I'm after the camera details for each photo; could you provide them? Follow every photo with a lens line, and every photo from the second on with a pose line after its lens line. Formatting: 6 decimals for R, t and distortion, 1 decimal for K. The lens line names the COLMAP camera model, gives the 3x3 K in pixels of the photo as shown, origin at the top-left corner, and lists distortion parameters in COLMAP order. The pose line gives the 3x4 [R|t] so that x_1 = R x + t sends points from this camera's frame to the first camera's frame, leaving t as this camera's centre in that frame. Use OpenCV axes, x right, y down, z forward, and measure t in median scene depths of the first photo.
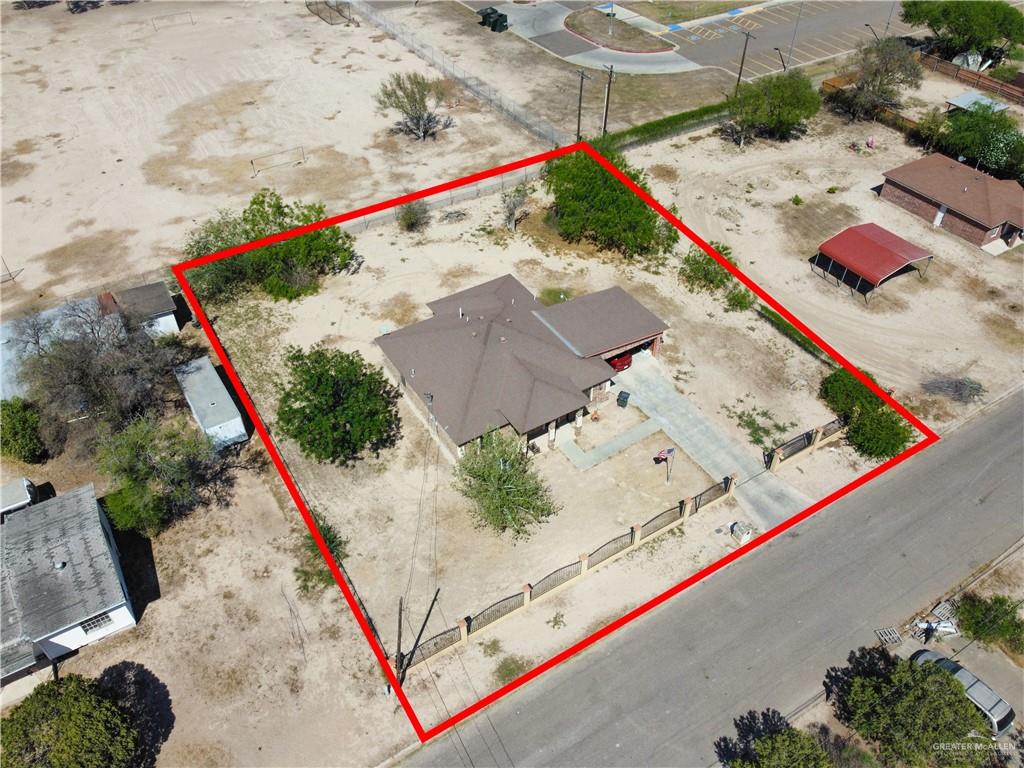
lens RADIAL K [[786.3, 0, 512.0], [0, 786.3, 384.0], [0, 0, 1]] dist [-0.013179, 0.004635]
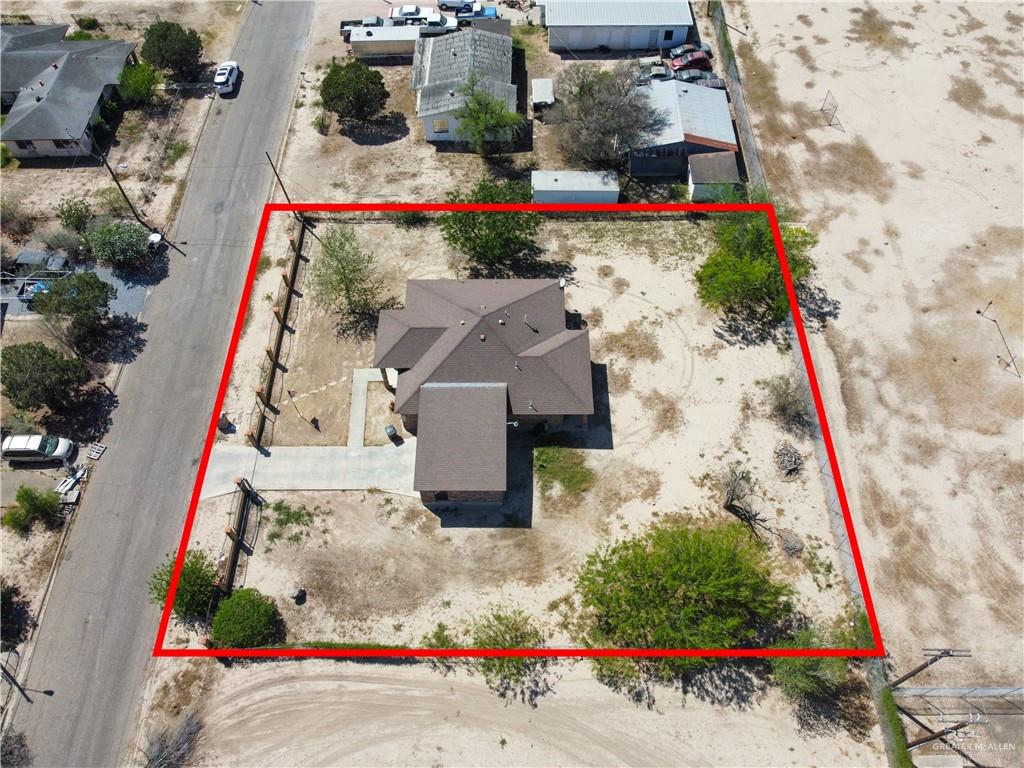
lens RADIAL K [[777.7, 0, 512.3], [0, 777.7, 387.2], [0, 0, 1]] dist [-0.006597, -0.000602]
pose [[-0.530511, 0.714361, -0.456340, 0.415914], [-0.558936, 0.109943, 0.821890, -0.795962], [0.637297, 0.691087, 0.340956, 0.605220]]
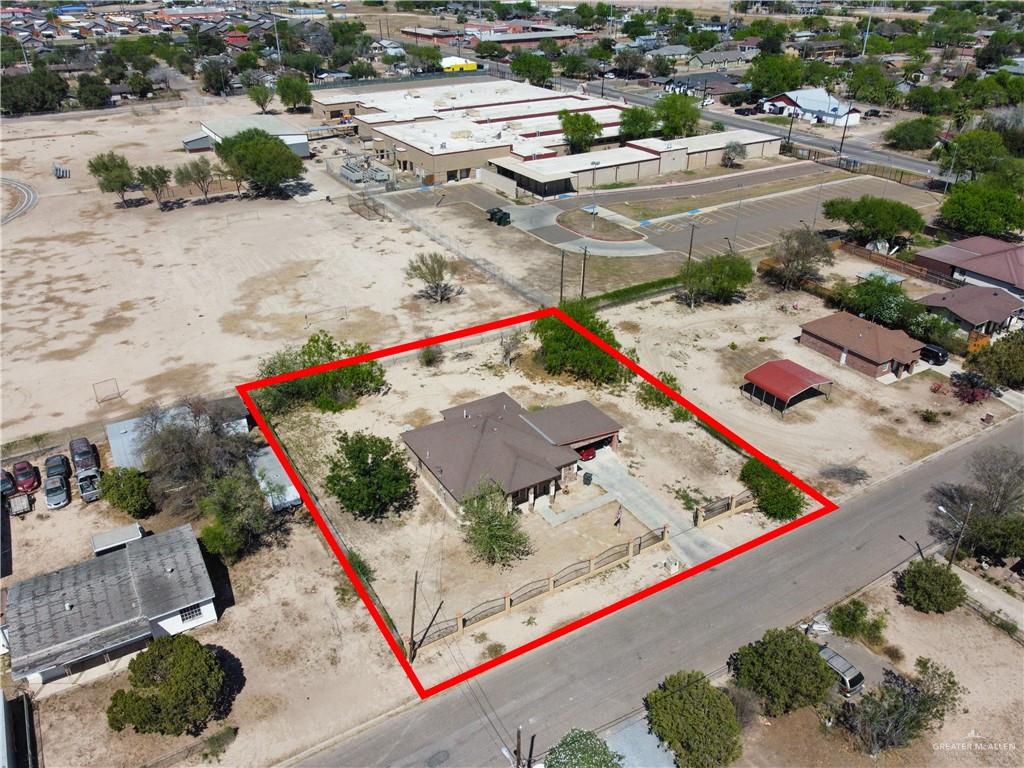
lens RADIAL K [[786.3, 0, 512.0], [0, 786.3, 384.0], [0, 0, 1]] dist [-0.013179, 0.004635]
pose [[0.999872, 0.005342, -0.015063, 0.029796], [-0.008700, 0.972545, -0.232552, 0.146770], [0.013407, 0.232654, 0.972467, -0.265933]]
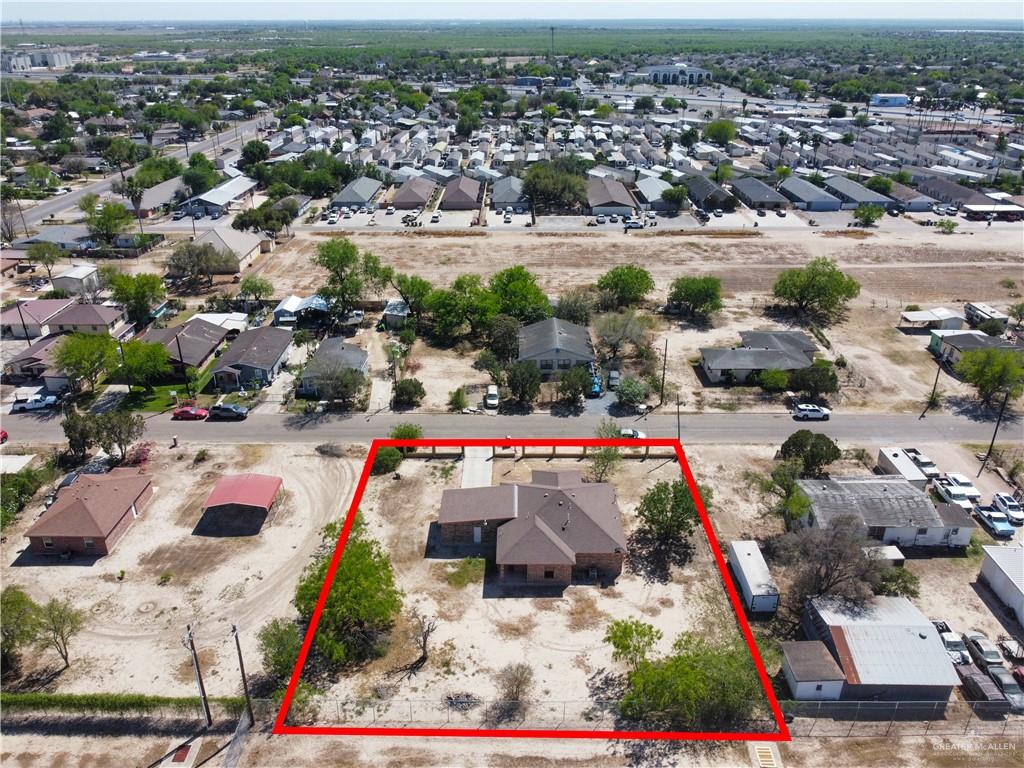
lens RADIAL K [[777.7, 0, 512.3], [0, 777.7, 387.2], [0, 0, 1]] dist [-0.006597, -0.000602]
pose [[-0.846913, -0.222267, 0.483048, -0.517605], [0.361055, 0.426525, 0.829286, -1.188207], [-0.390355, 0.876740, -0.280979, 1.060209]]
